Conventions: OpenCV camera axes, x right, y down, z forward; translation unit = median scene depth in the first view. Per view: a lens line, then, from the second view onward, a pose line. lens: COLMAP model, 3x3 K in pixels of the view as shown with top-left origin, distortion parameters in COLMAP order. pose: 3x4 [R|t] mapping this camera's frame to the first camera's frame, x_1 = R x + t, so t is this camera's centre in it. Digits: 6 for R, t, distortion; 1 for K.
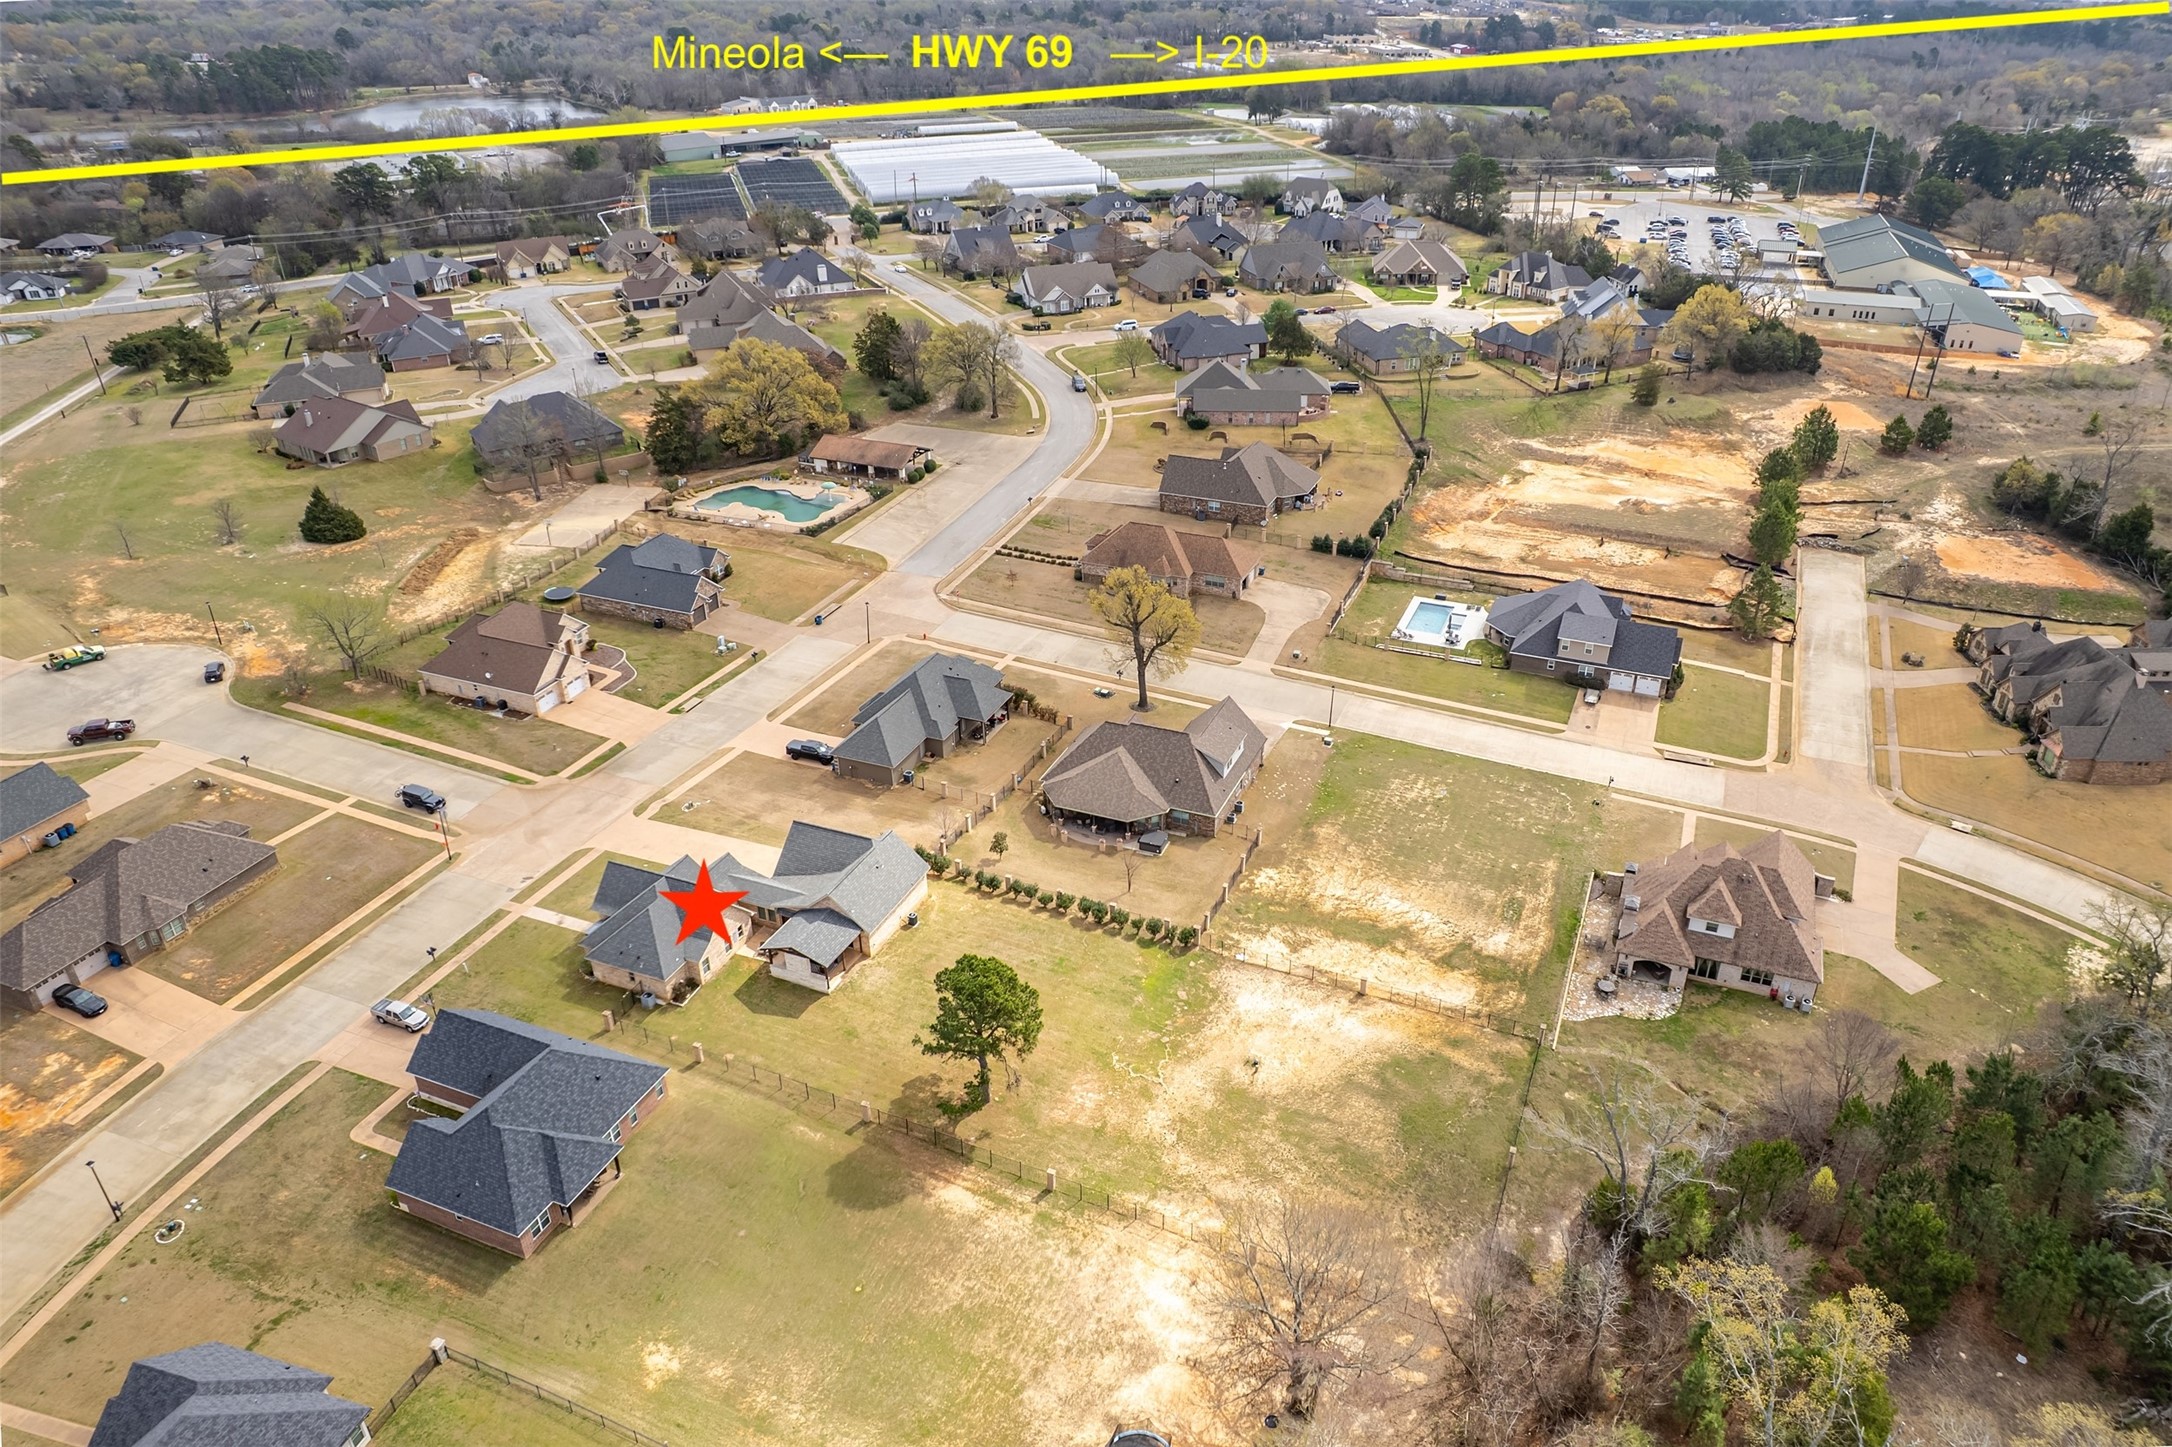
lens RADIAL K [[1486.5, 0, 1124.4], [0, 1486.5, 719.5], [0, 0, 1]] dist [-0.049639, 0.003312]
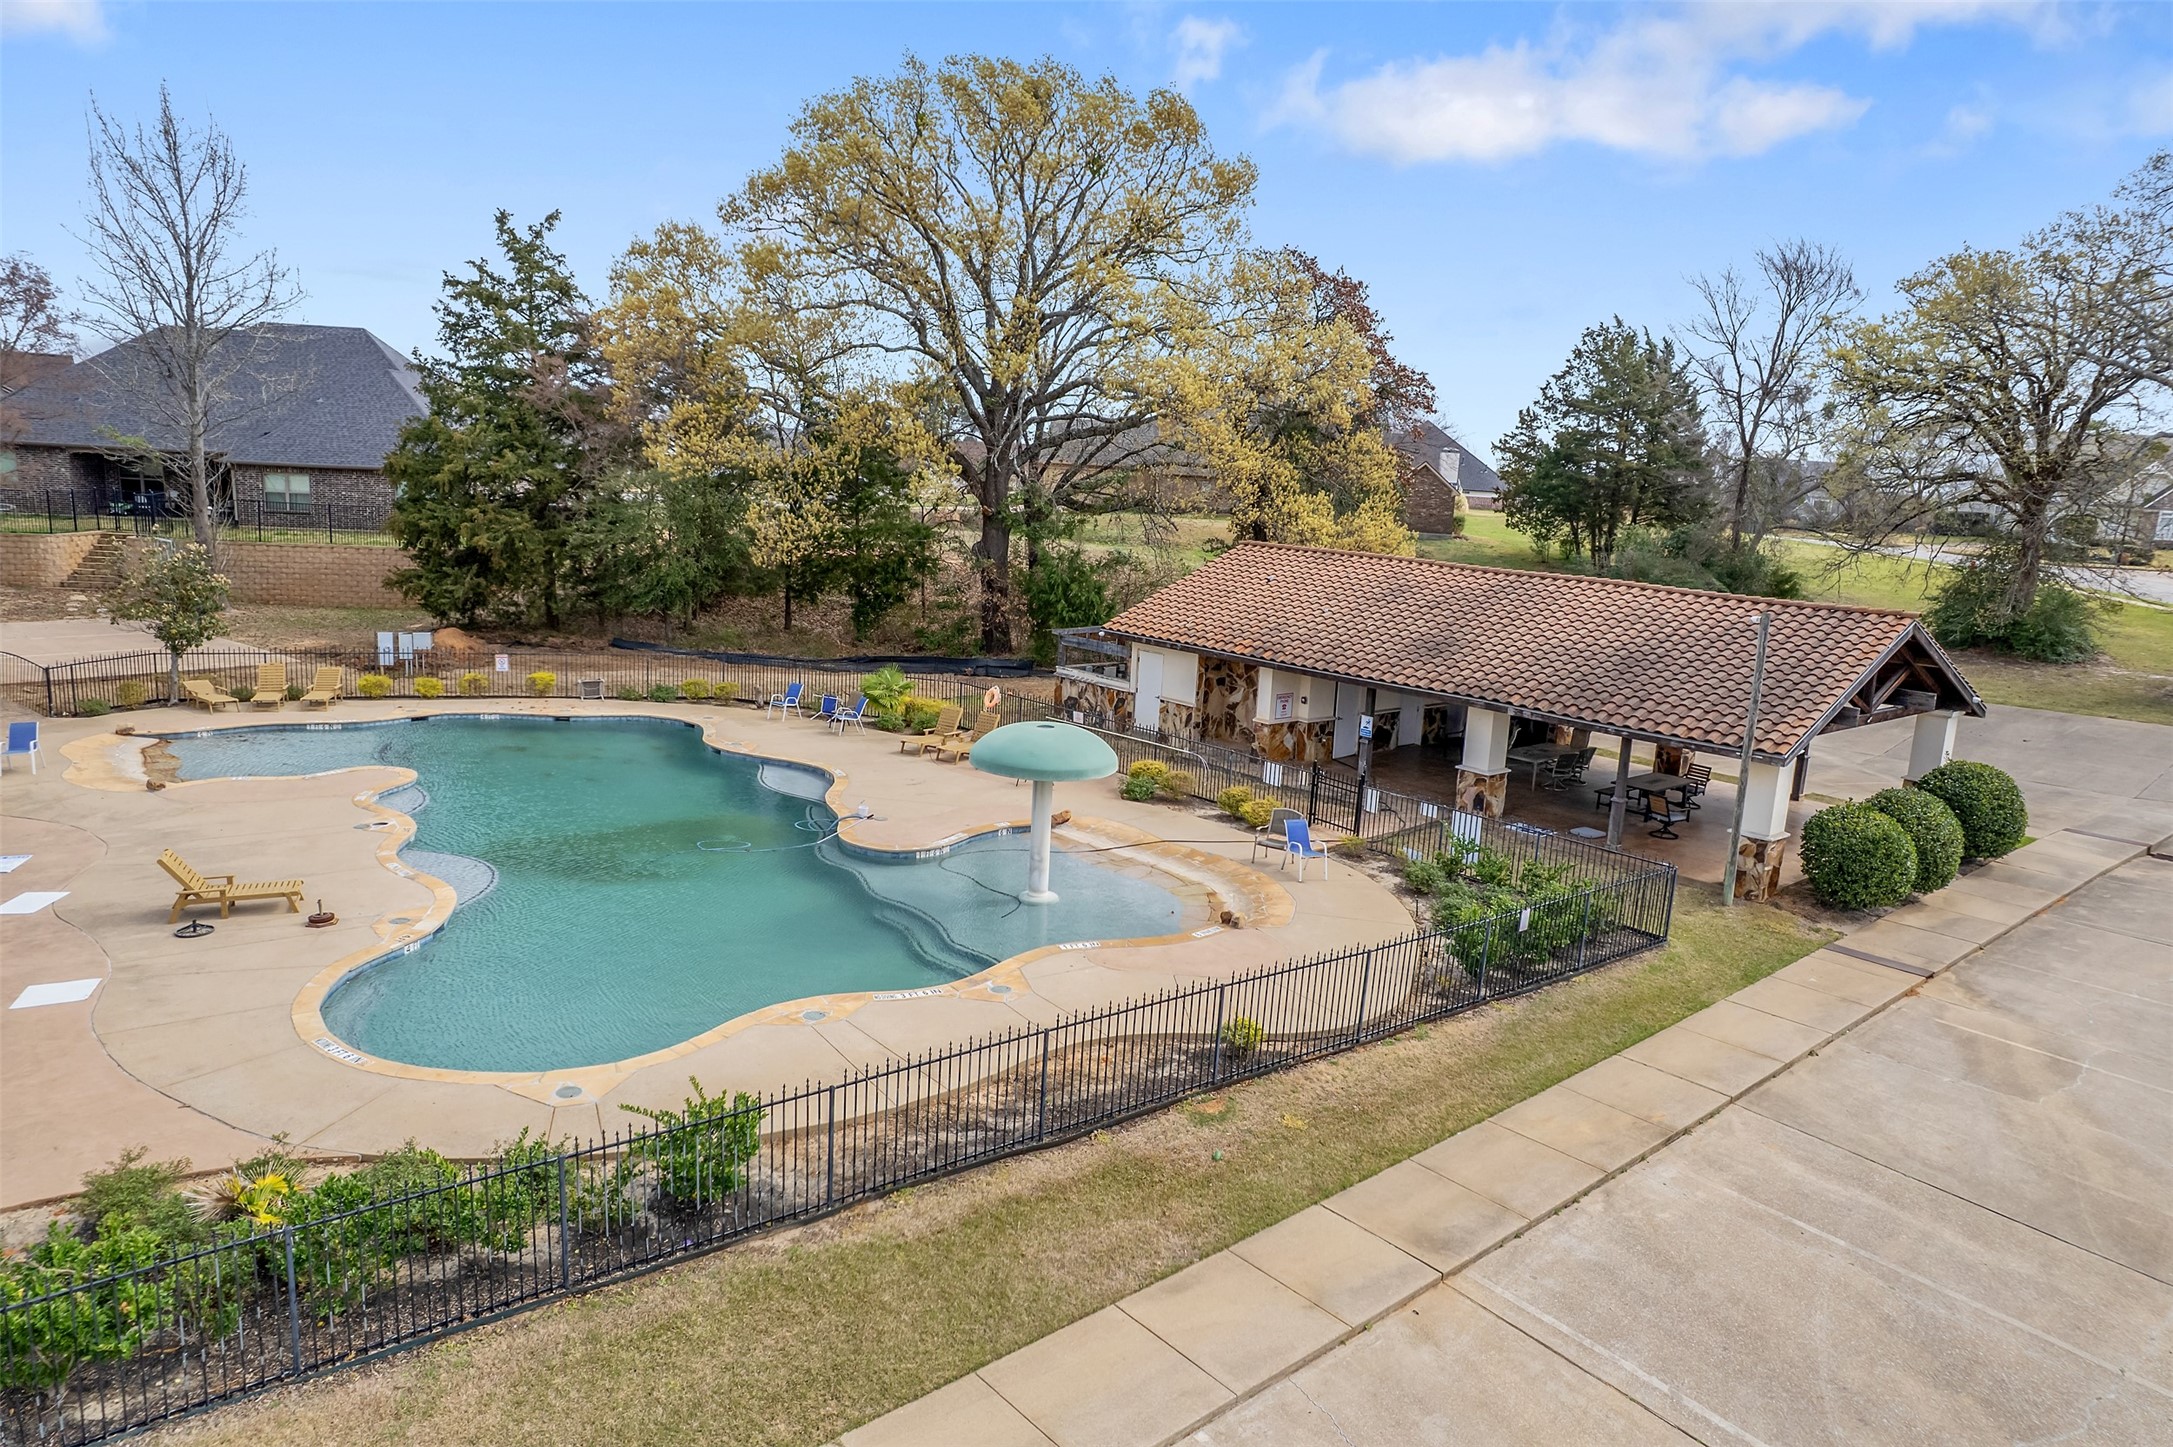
lens RADIAL K [[1392.5, 0, 1086.5], [0, 1392.5, 723.5], [0, 0, 1]] dist [-0.079468, 0.074649]
pose [[0.882445, 0.132994, -0.451225, -0.179957], [-0.269277, 0.929316, -0.252709, -0.159658], [0.385722, 0.344506, 0.855882, 1.076011]]
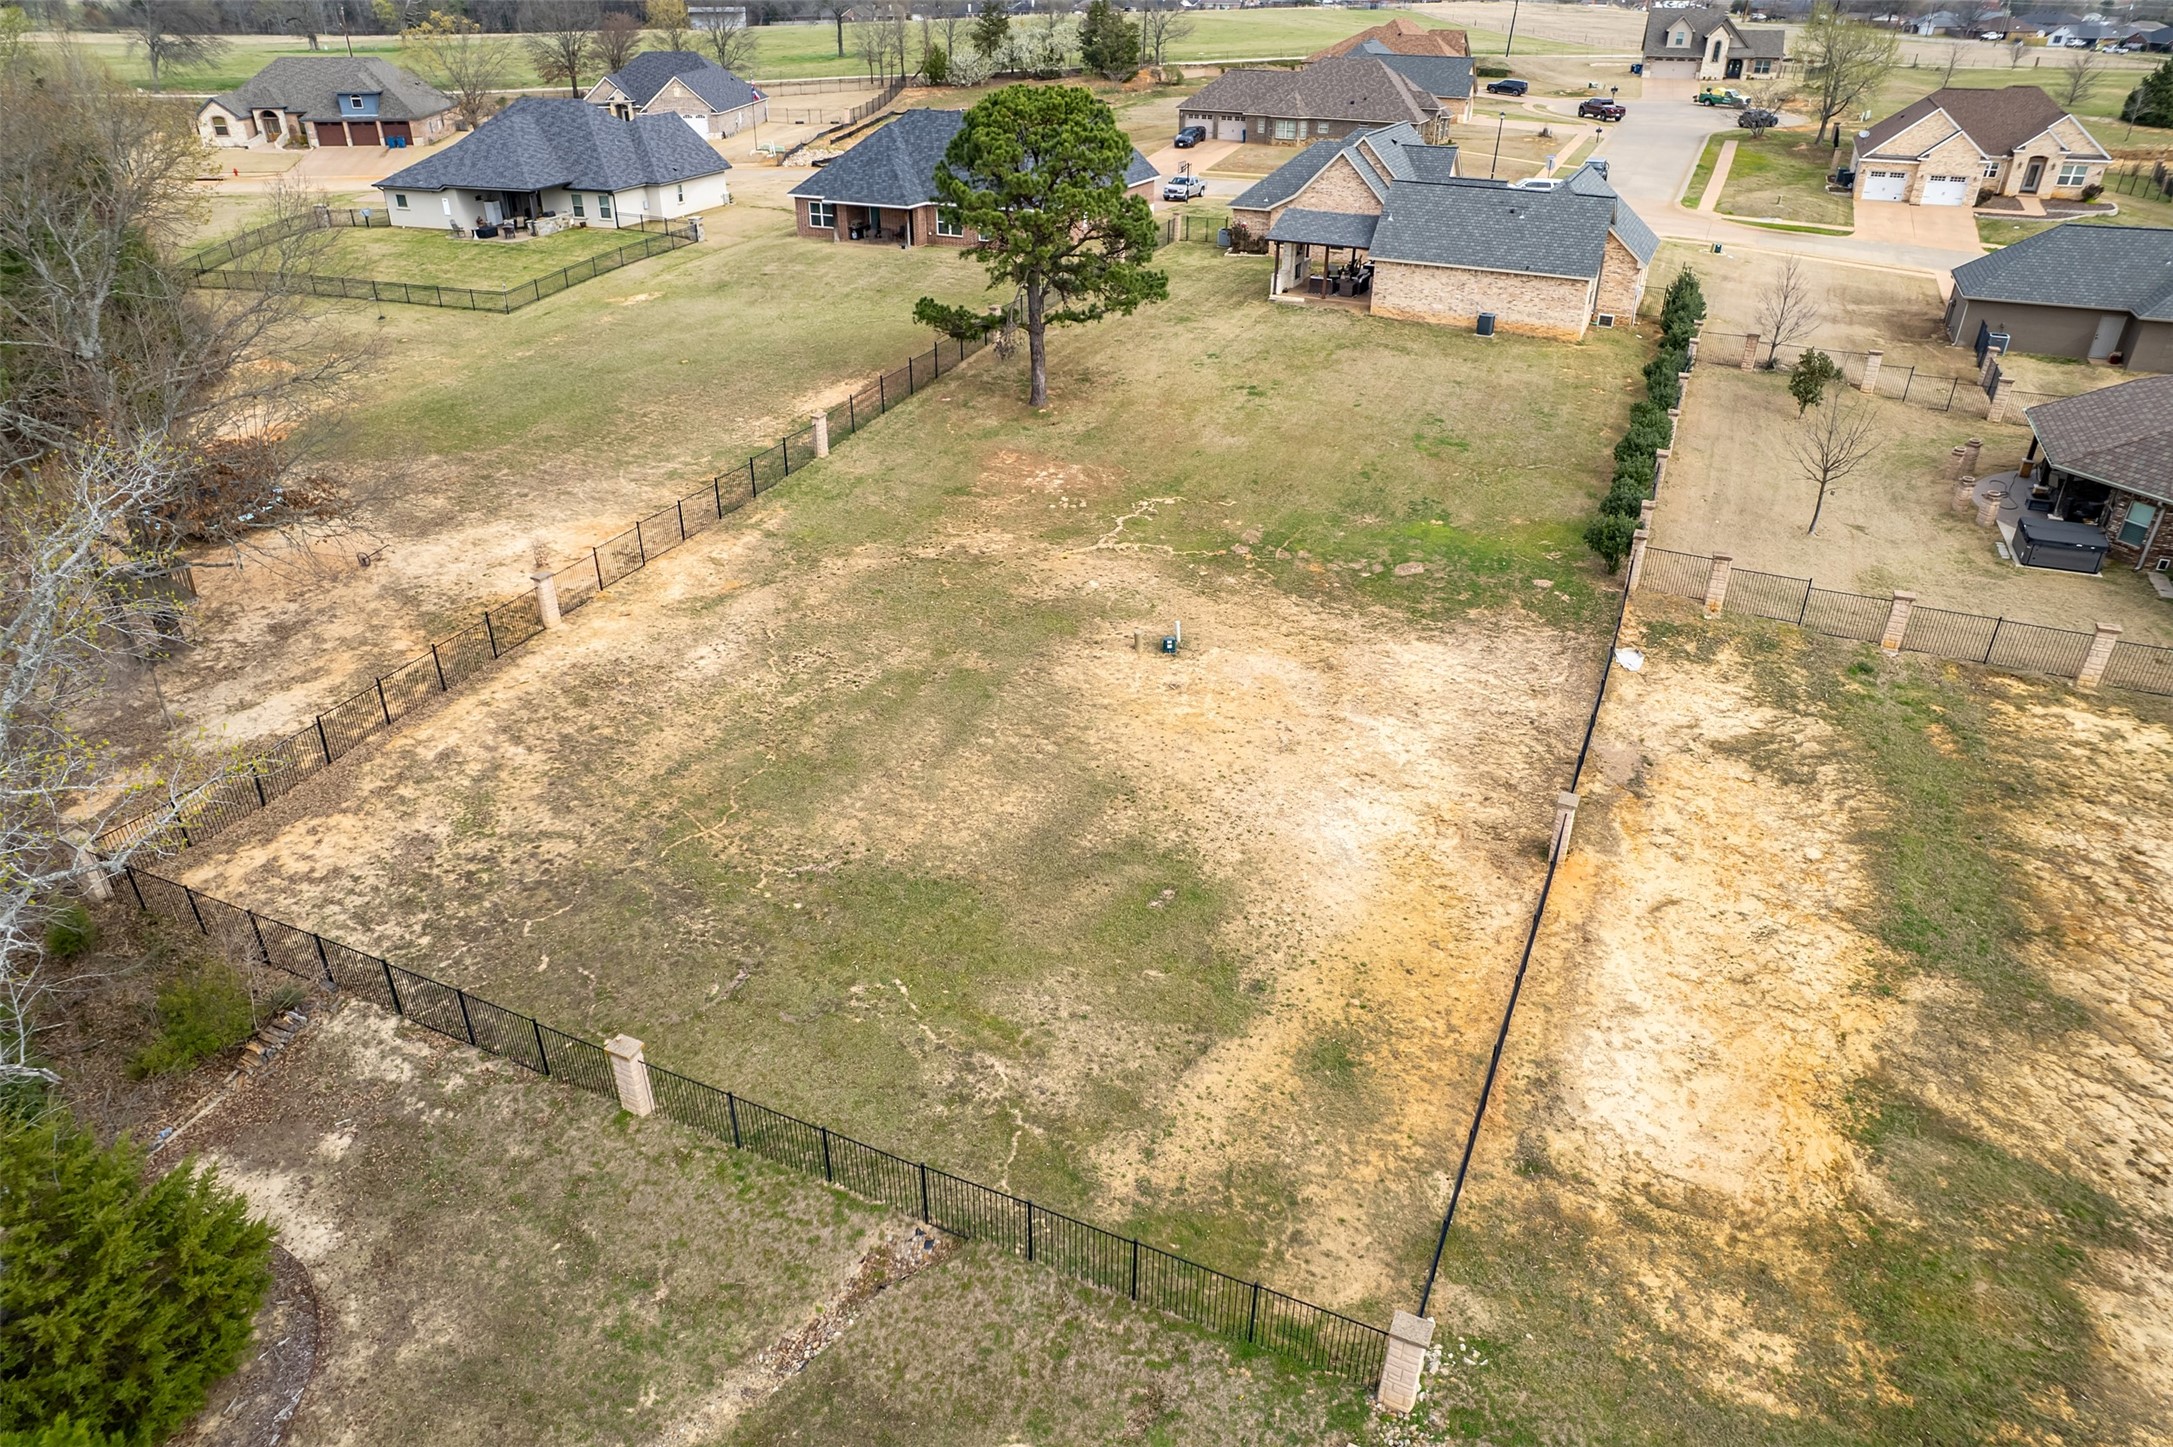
lens RADIAL K [[1392.5, 0, 1086.5], [0, 1392.5, 723.5], [0, 0, 1]] dist [-0.079468, 0.074649]
pose [[-0.045060, 0.488916, -0.871166, 0.250803], [-0.488126, 0.750086, 0.446211, 0.062375], [0.871609, 0.445345, 0.204853, 0.572319]]
